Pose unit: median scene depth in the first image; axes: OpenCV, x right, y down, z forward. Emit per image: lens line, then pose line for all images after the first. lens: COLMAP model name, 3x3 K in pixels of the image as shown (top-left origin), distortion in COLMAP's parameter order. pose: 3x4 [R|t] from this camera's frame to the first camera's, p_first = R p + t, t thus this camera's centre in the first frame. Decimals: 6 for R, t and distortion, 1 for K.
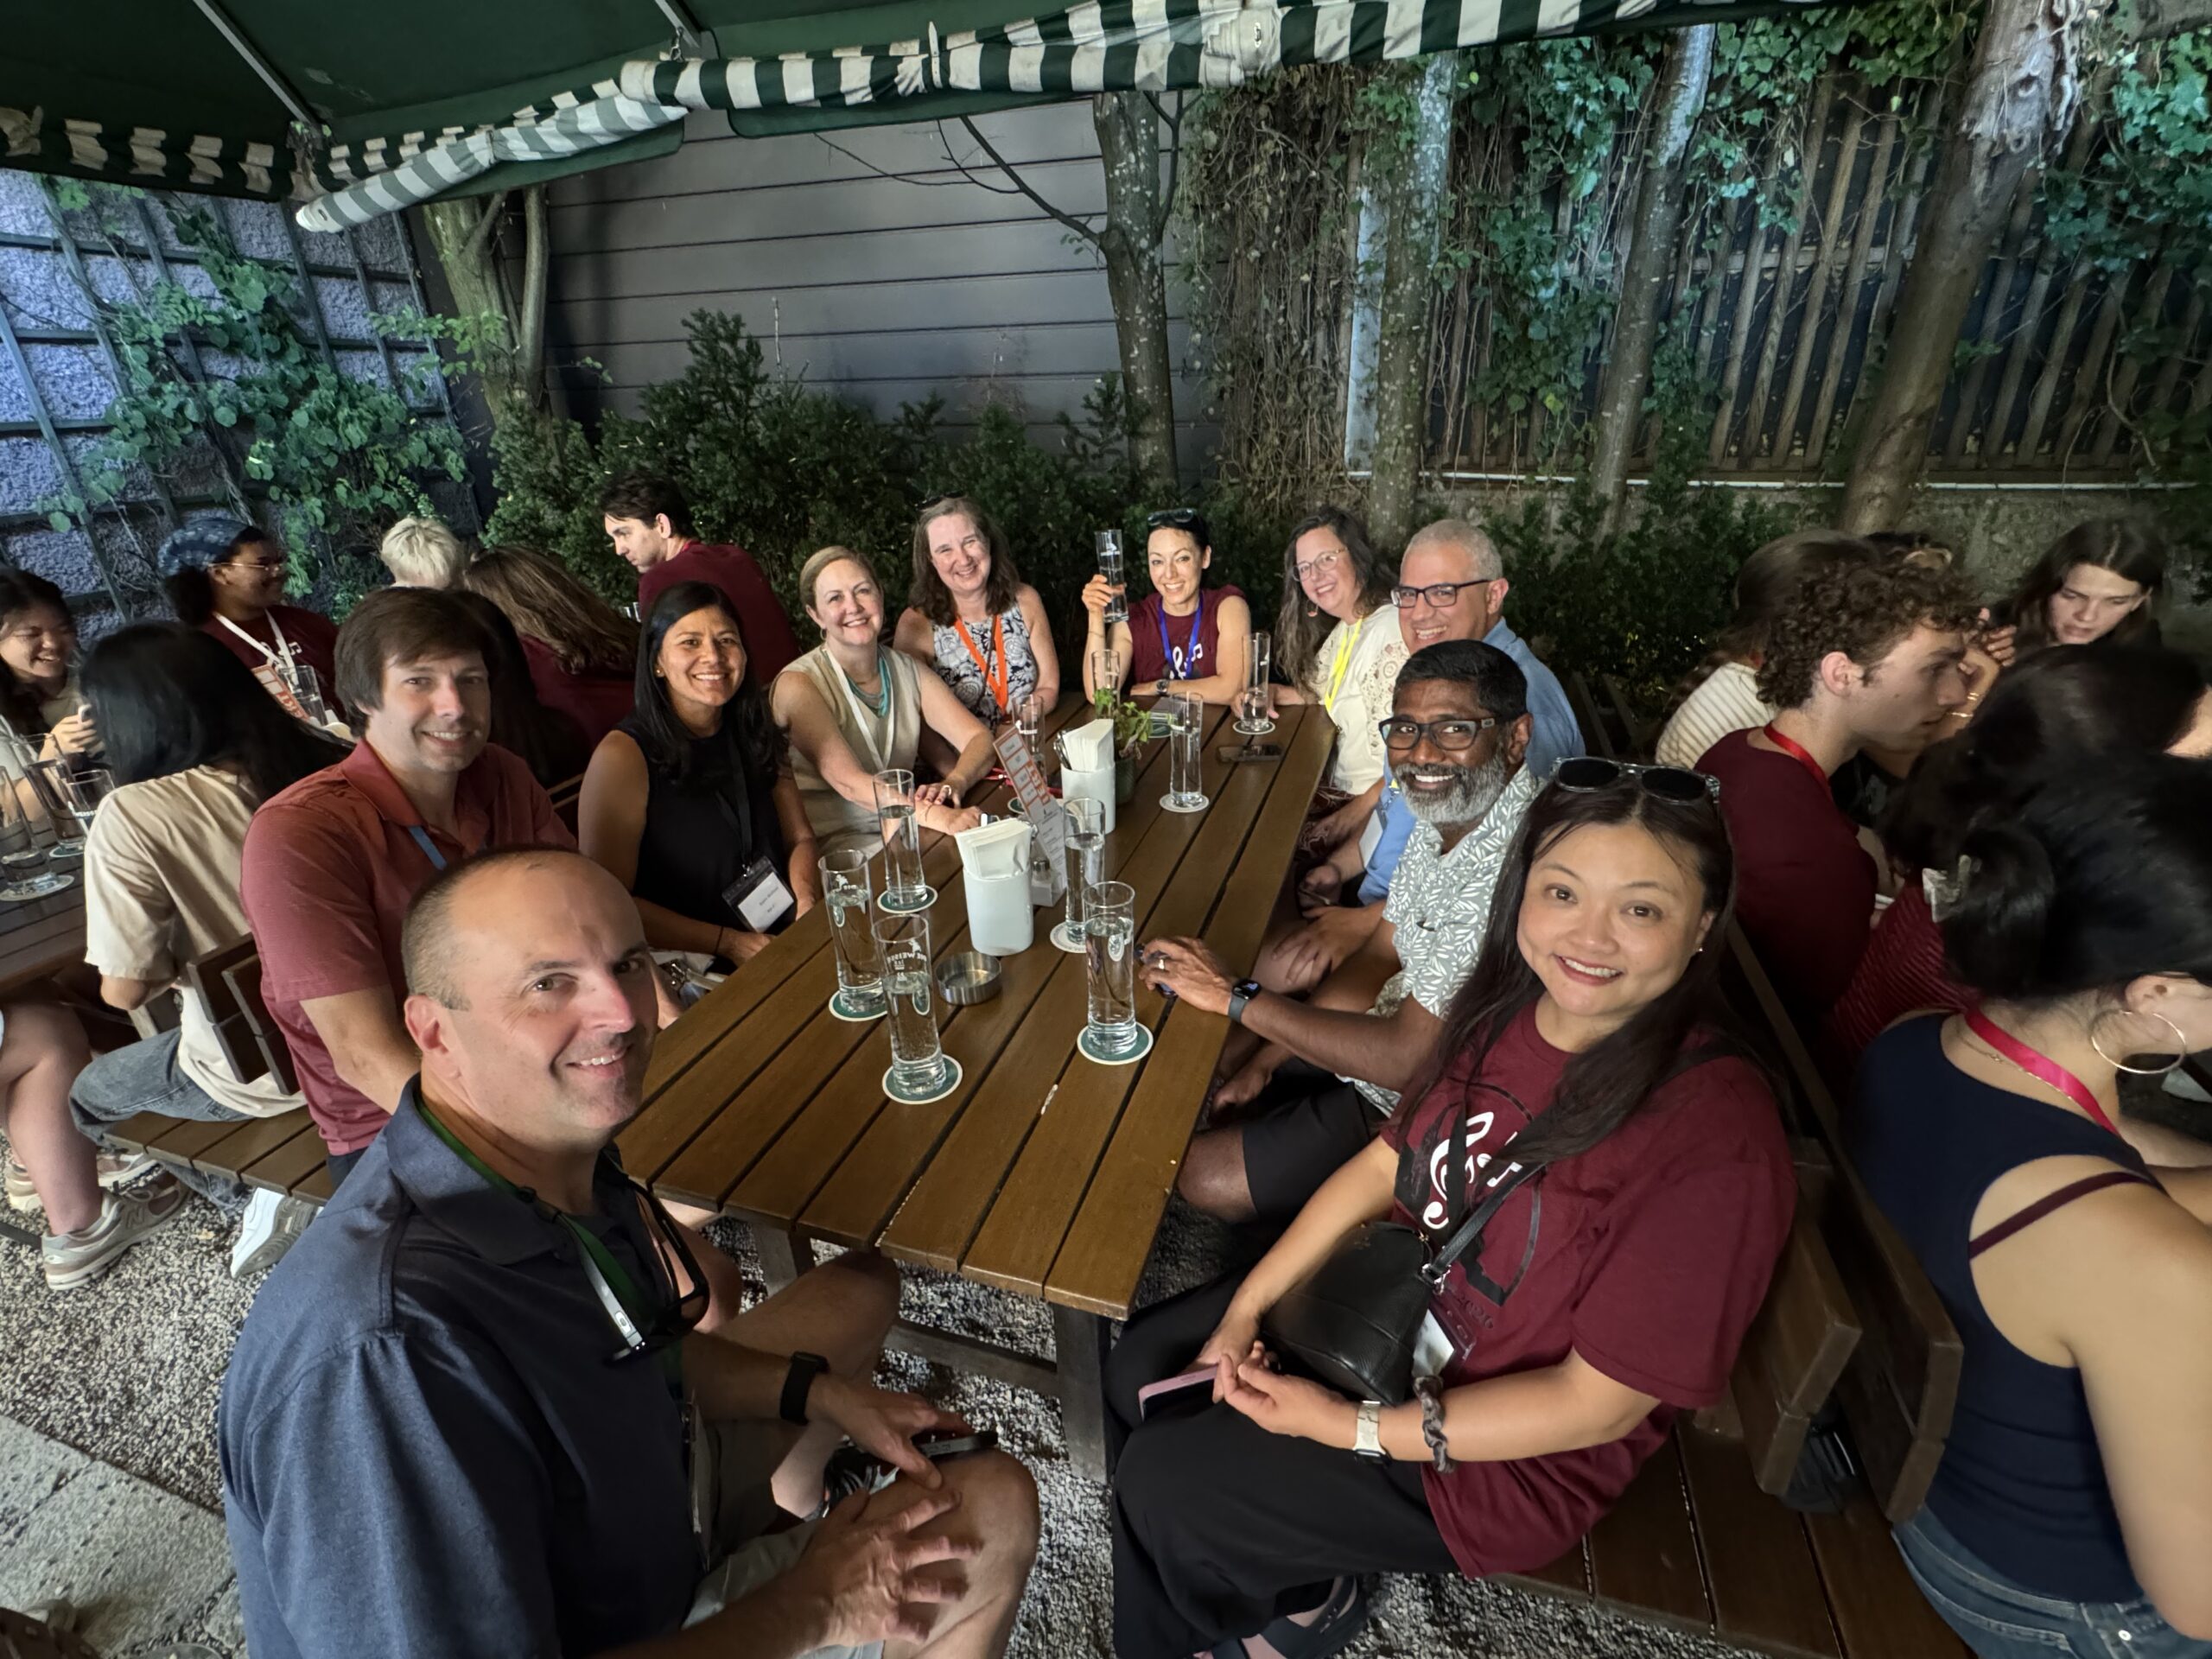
lens RADIAL K [[1021.6, 0, 1105.5], [0, 1021.6, 828.3], [0, 0, 1]] dist [-0.004230, 0.000270]
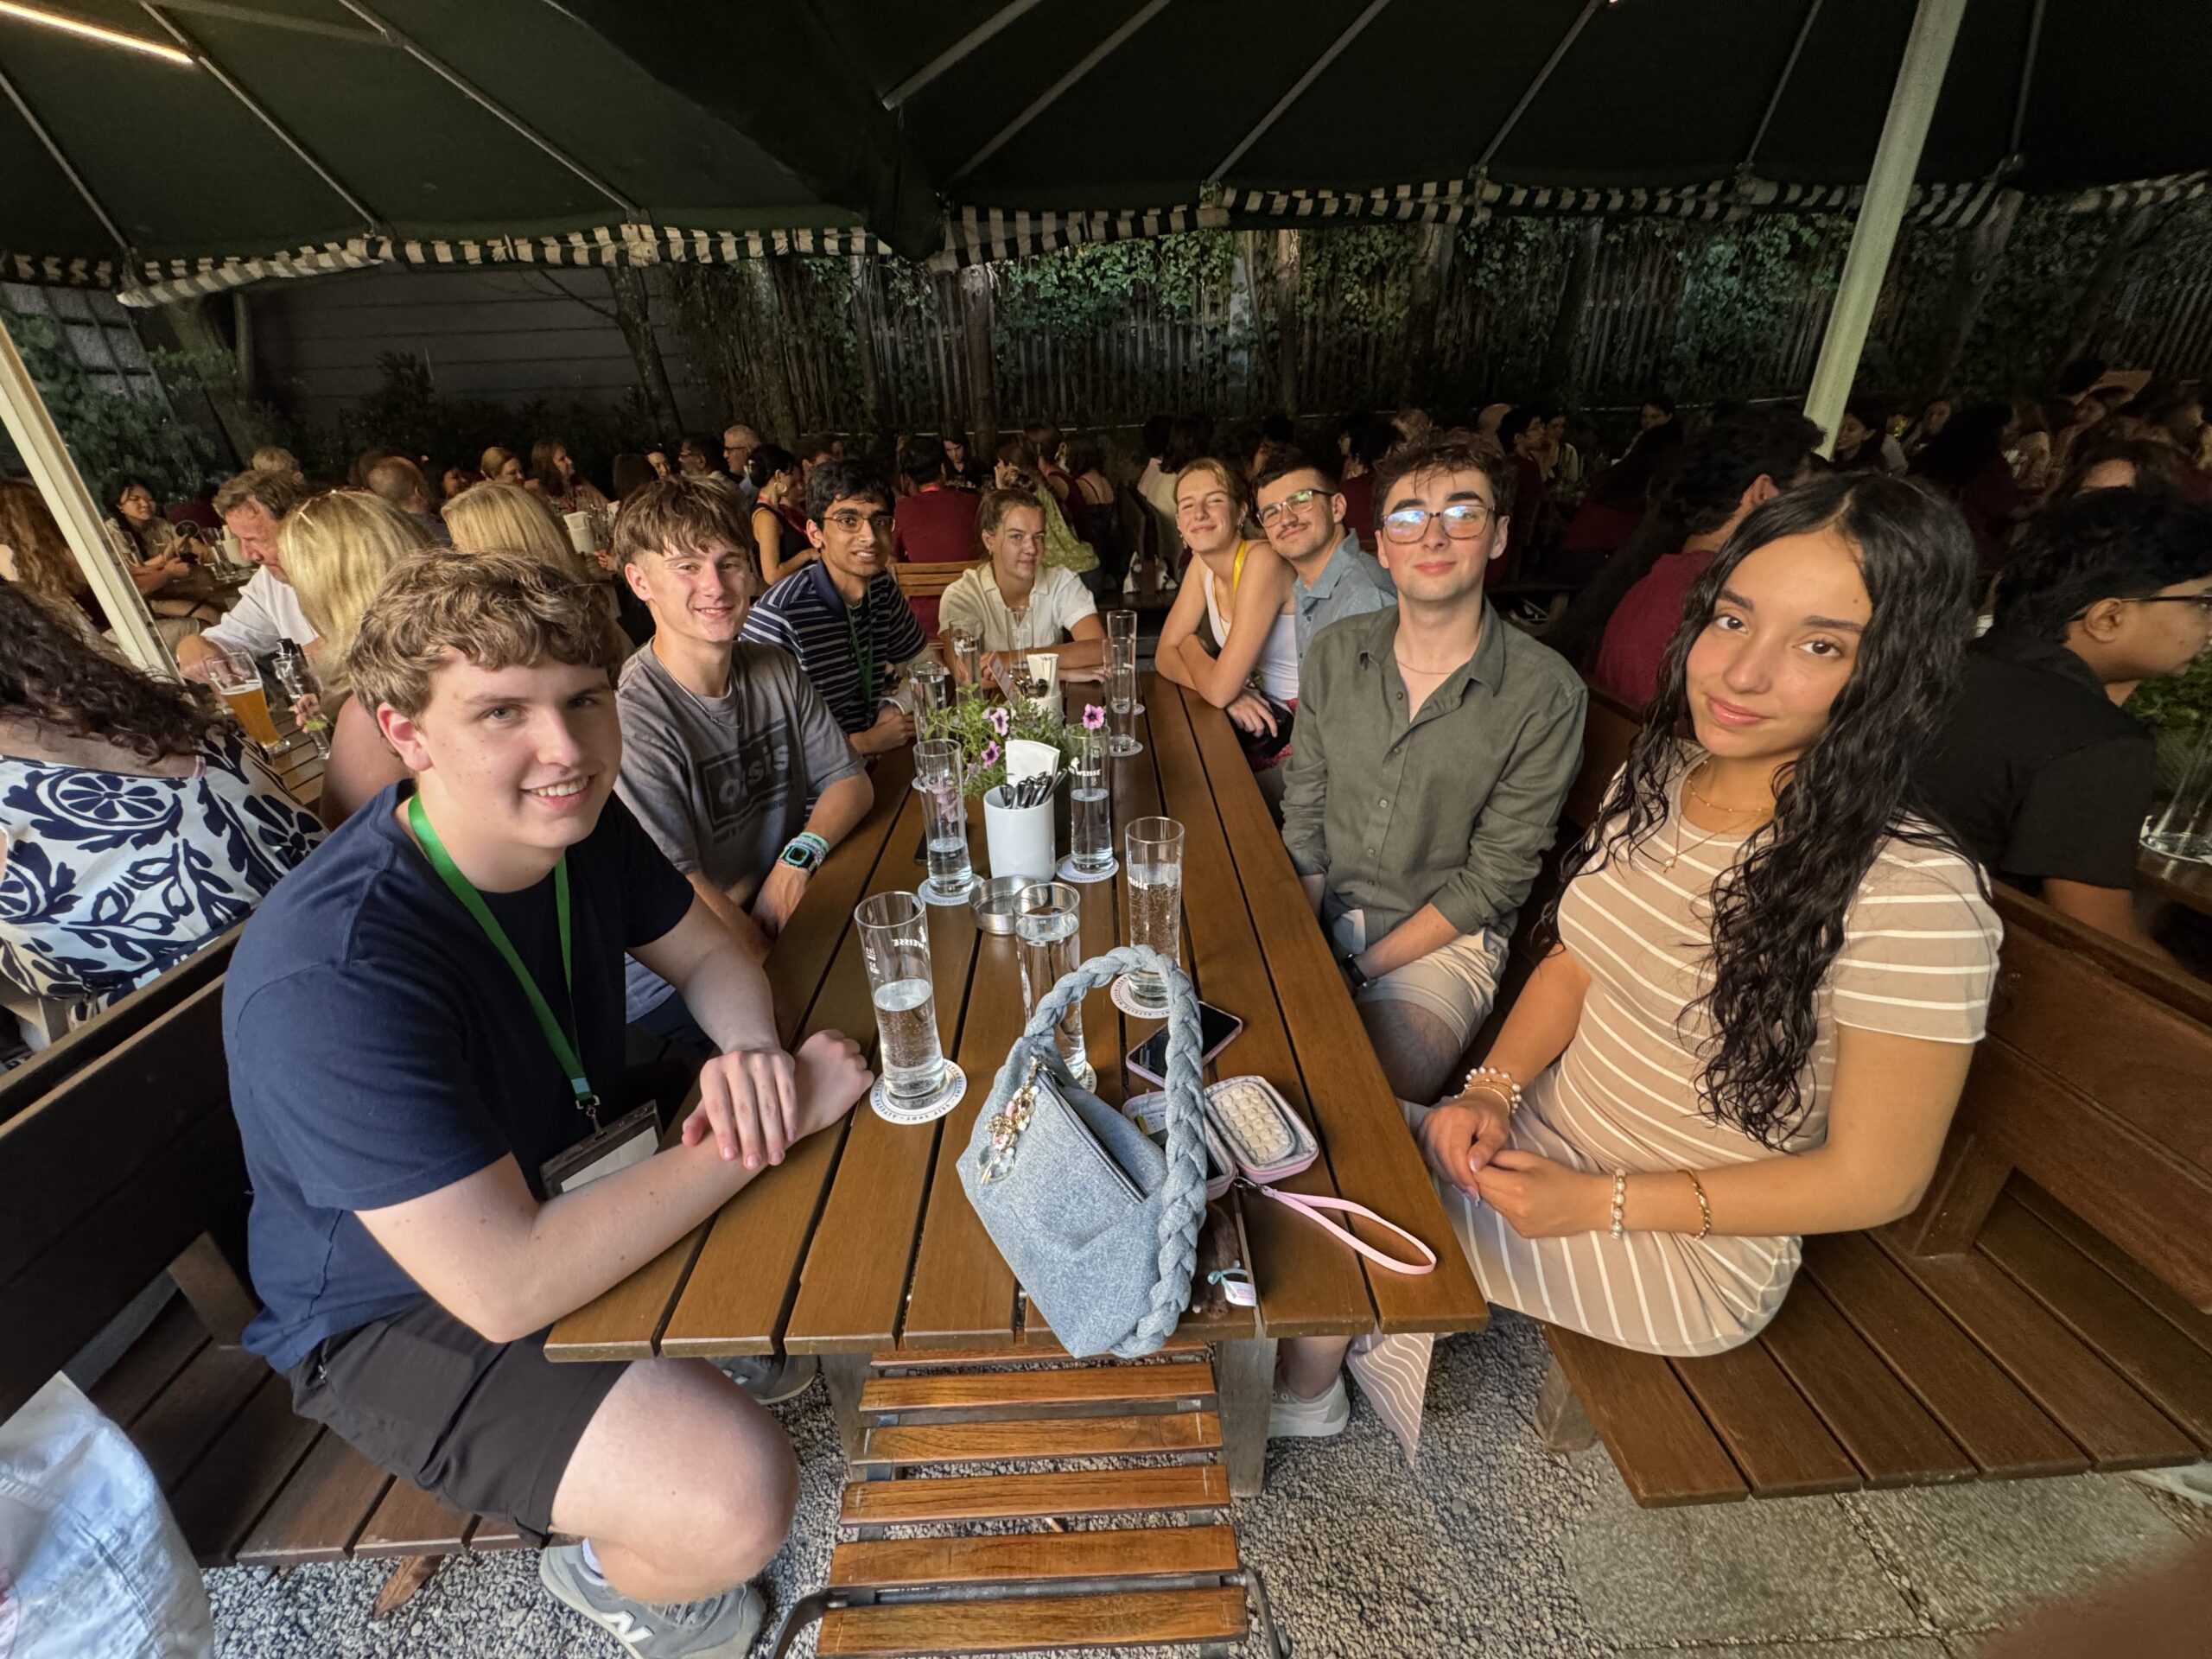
lens RADIAL K [[905.2, 0, 1112.1], [0, 905.2, 830.1], [0, 0, 1]] dist [-0.004049, 0.000358]
pose [[0.936334, -0.158412, 0.313343, 0.221697], [0.149734, 0.987372, 0.051735, 0.556919], [-0.317582, -0.001523, 0.948230, -1.170221]]
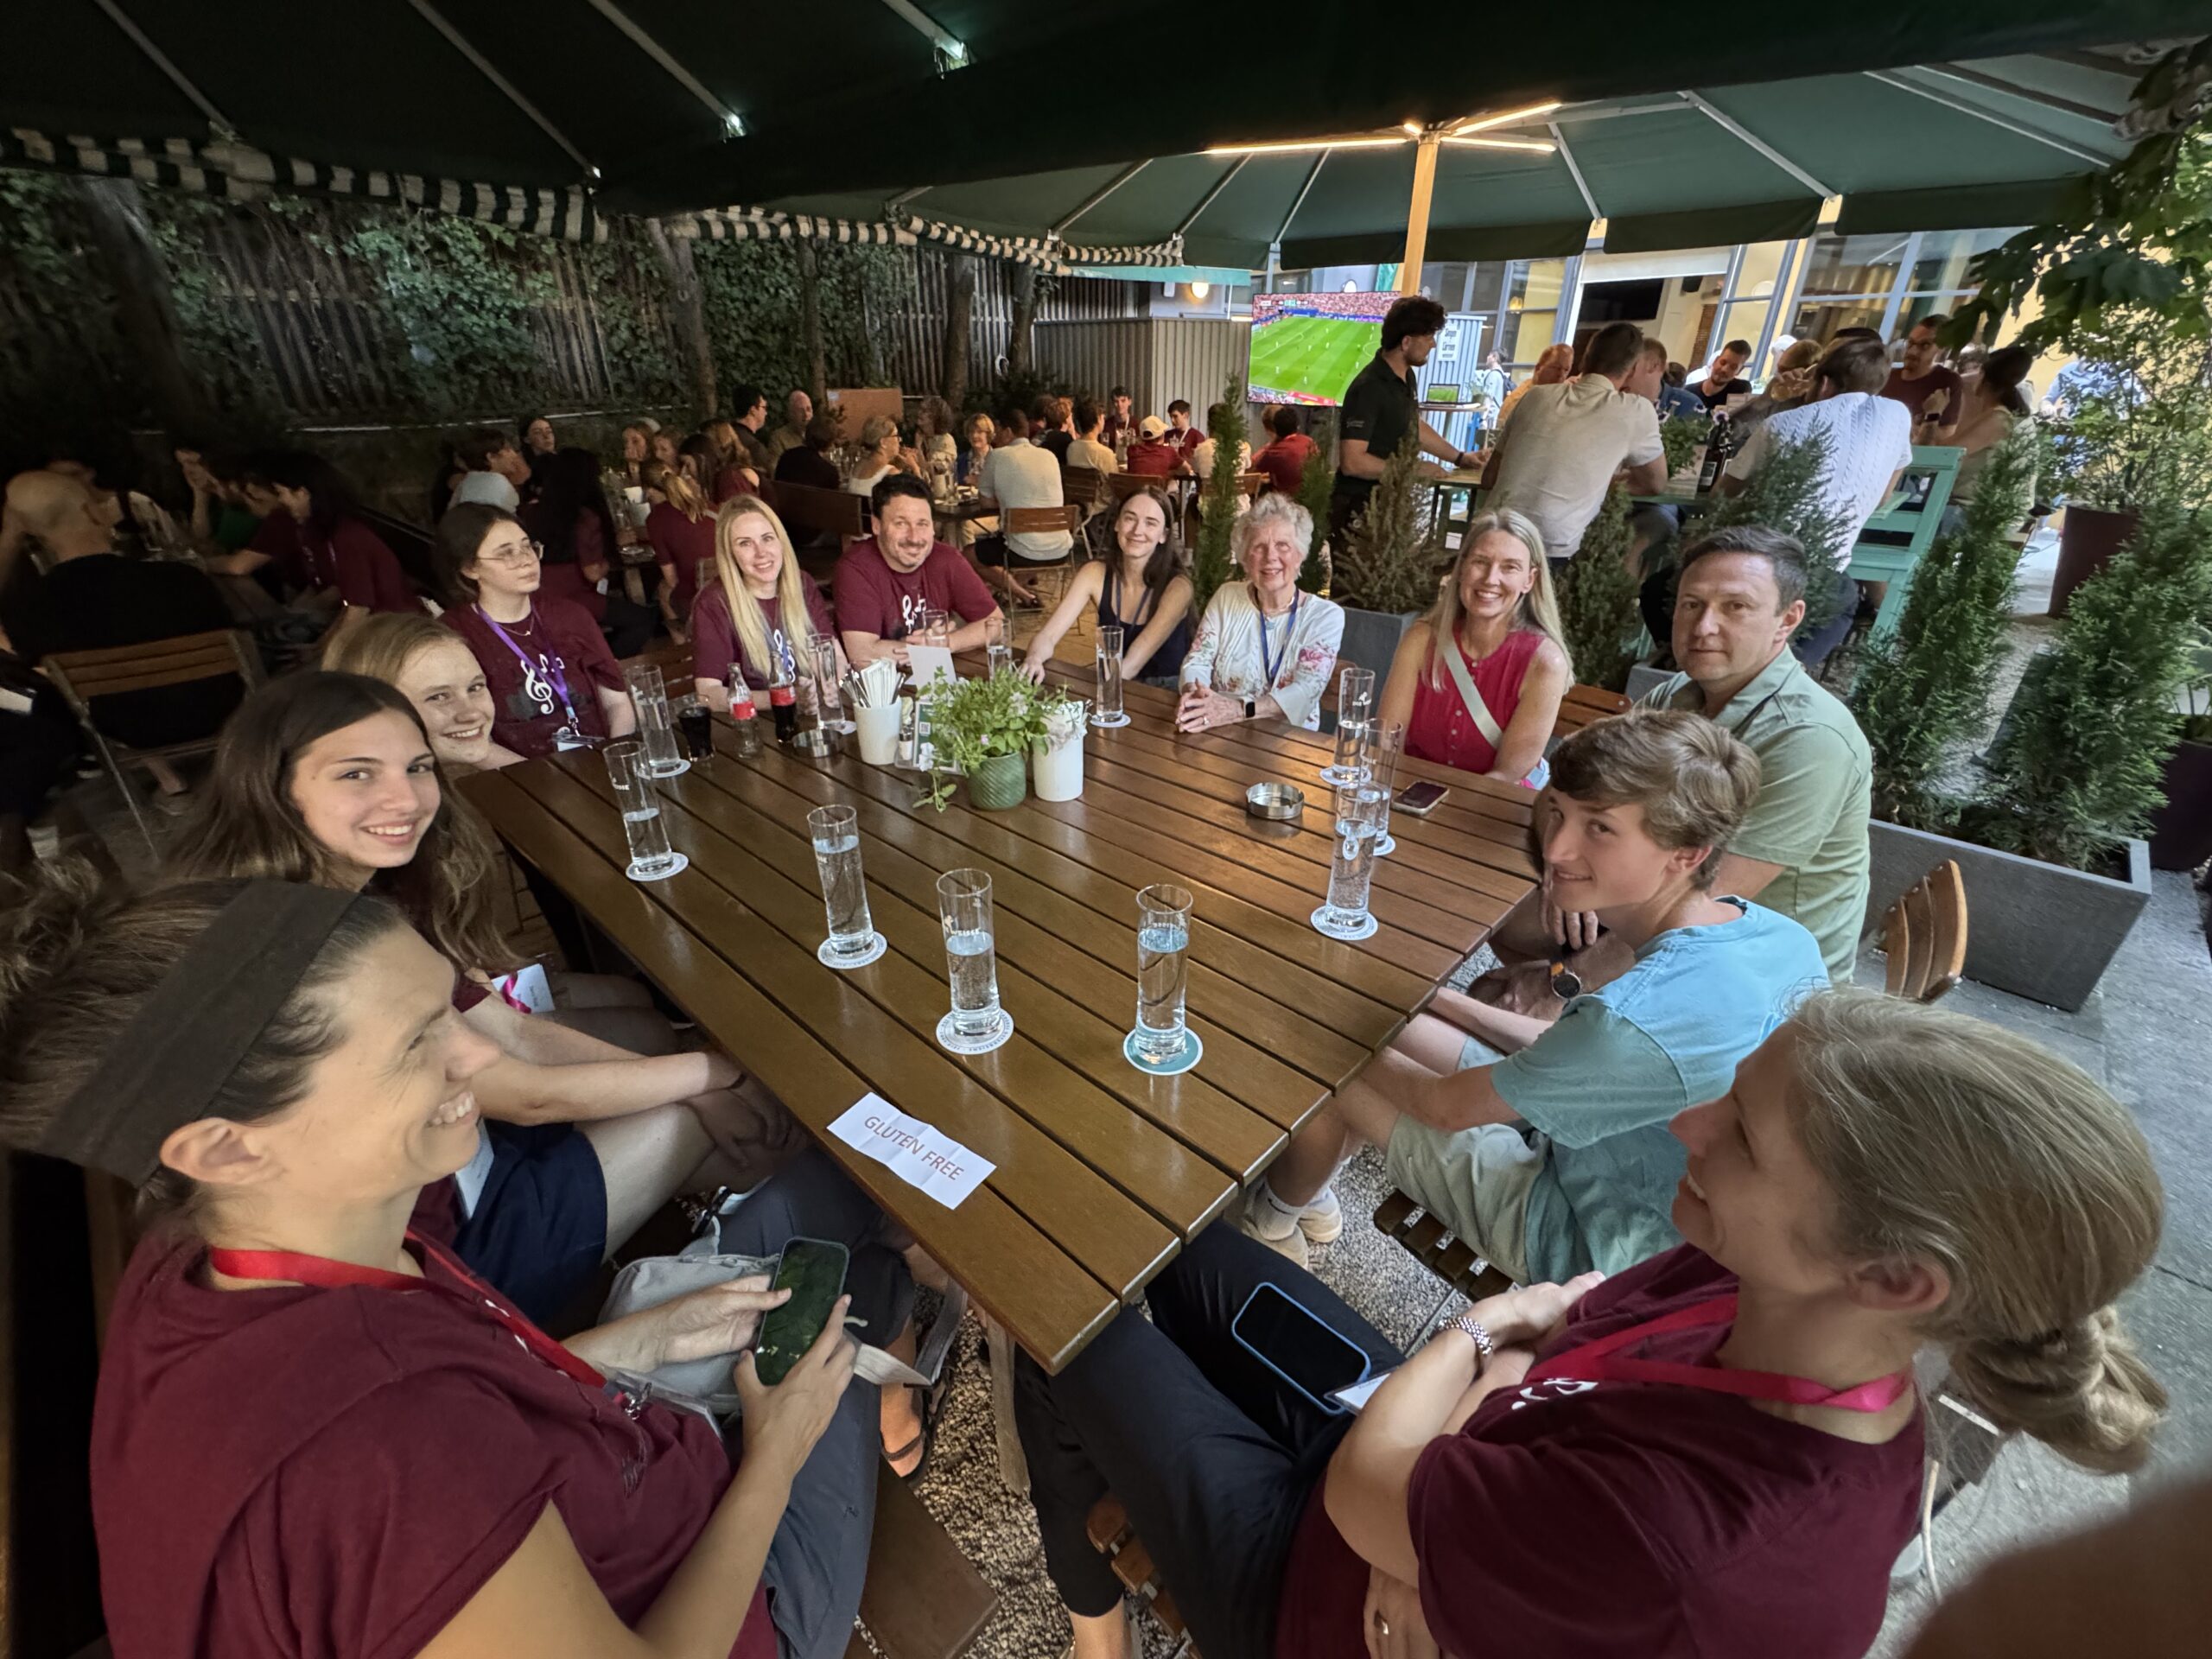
lens RADIAL K [[905.2, 0, 1103.9], [0, 905.2, 828.3], [0, 0, 1]] dist [-0.004049, 0.000358]
pose [[0.416542, -0.397755, 0.817486, 1.157165], [0.356123, 0.898737, 0.255829, 0.620993], [-0.836462, 0.184562, 0.516012, -1.489829]]
